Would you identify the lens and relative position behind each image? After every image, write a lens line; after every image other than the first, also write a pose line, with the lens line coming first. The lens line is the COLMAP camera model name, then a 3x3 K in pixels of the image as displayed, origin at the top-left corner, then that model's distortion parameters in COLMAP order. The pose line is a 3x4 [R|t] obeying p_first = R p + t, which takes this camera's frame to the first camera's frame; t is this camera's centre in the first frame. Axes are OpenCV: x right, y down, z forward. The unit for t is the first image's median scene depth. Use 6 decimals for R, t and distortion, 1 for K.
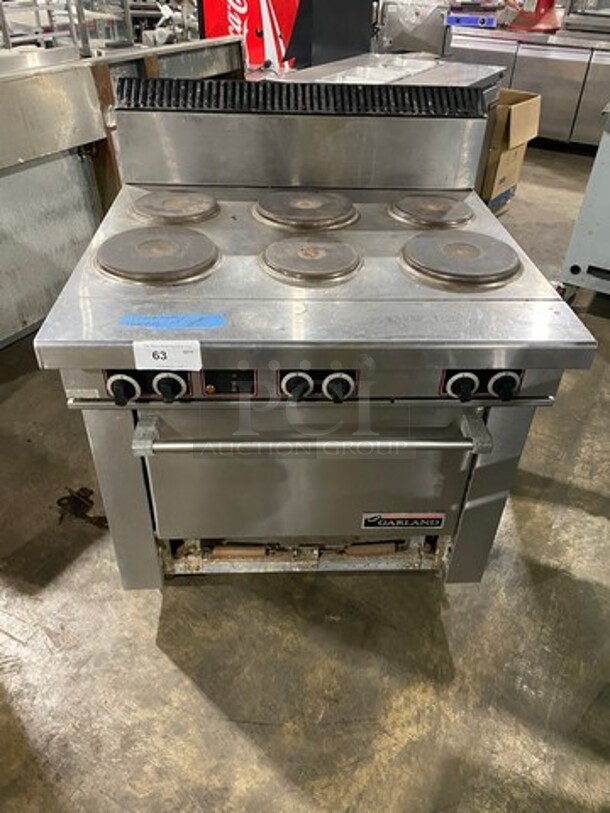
lens RADIAL K [[622.7, 0, 307.6], [0, 622.7, 393.7], [0, 0, 1]] dist [0.020189, -0.009801]
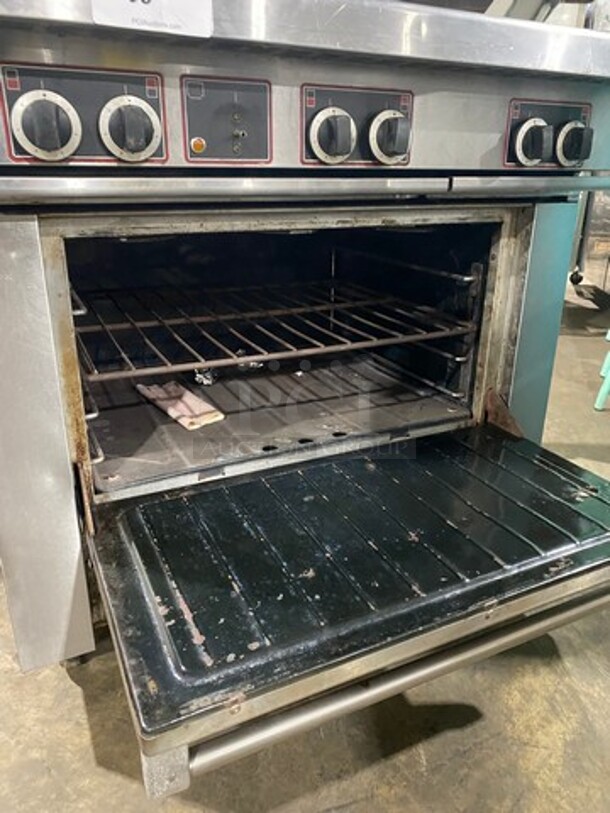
lens RADIAL K [[622.7, 0, 307.6], [0, 622.7, 393.7], [0, 0, 1]] dist [0.020189, -0.009801]
pose [[0.925622, -0.146461, 0.348959, -0.289621], [0.231405, 0.948656, -0.215648, 0.351689], [-0.299459, 0.280359, 0.911989, 0.476966]]
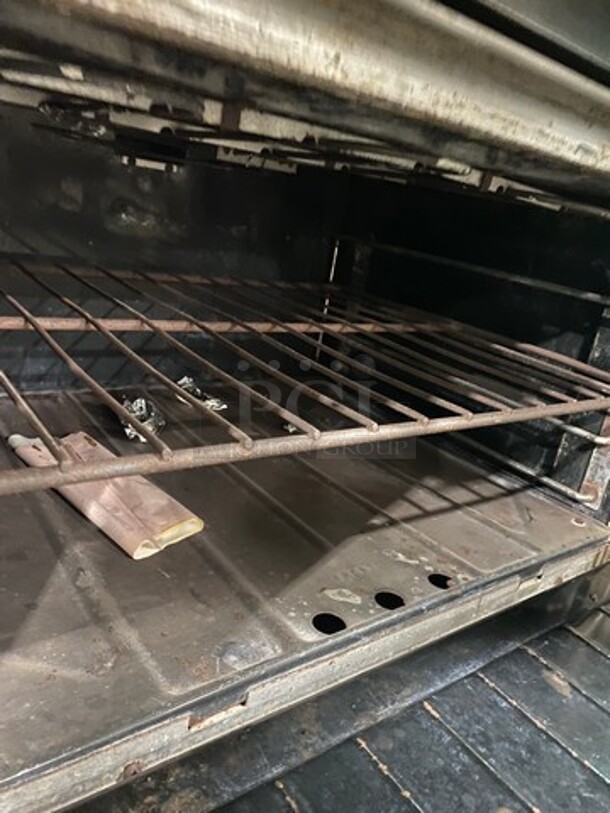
lens RADIAL K [[622.7, 0, 307.6], [0, 622.7, 393.7], [0, 0, 1]] dist [0.020189, -0.009801]
pose [[0.826405, -0.059086, 0.559968, -0.275724], [0.197807, 0.961559, -0.190466, 0.162252], [-0.527189, 0.268168, 0.806324, 0.935652]]
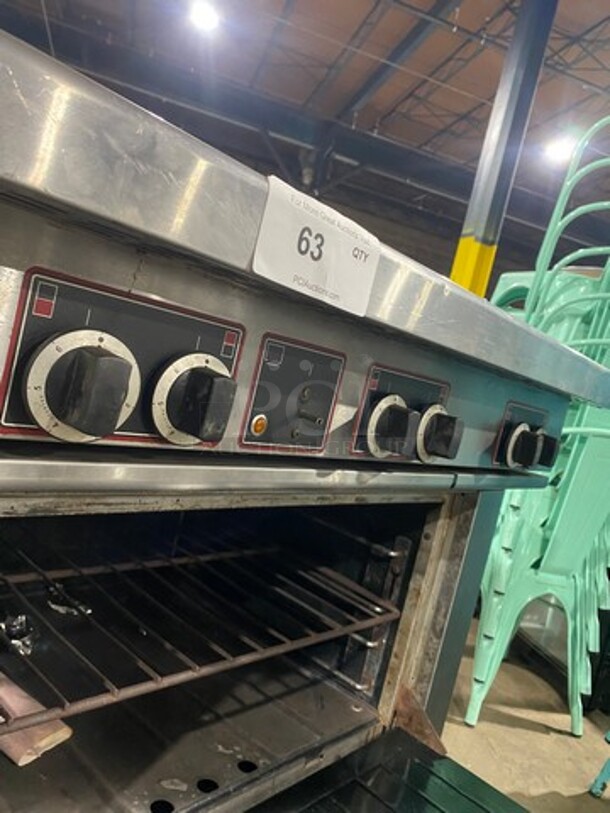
lens RADIAL K [[622.7, 0, 307.6], [0, 622.7, 393.7], [0, 0, 1]] dist [0.020189, -0.009801]
pose [[0.691011, 0.104671, 0.715226, -0.407733], [0.223977, 0.909758, -0.349534, 0.116019], [-0.687269, 0.401726, 0.605209, 0.698602]]
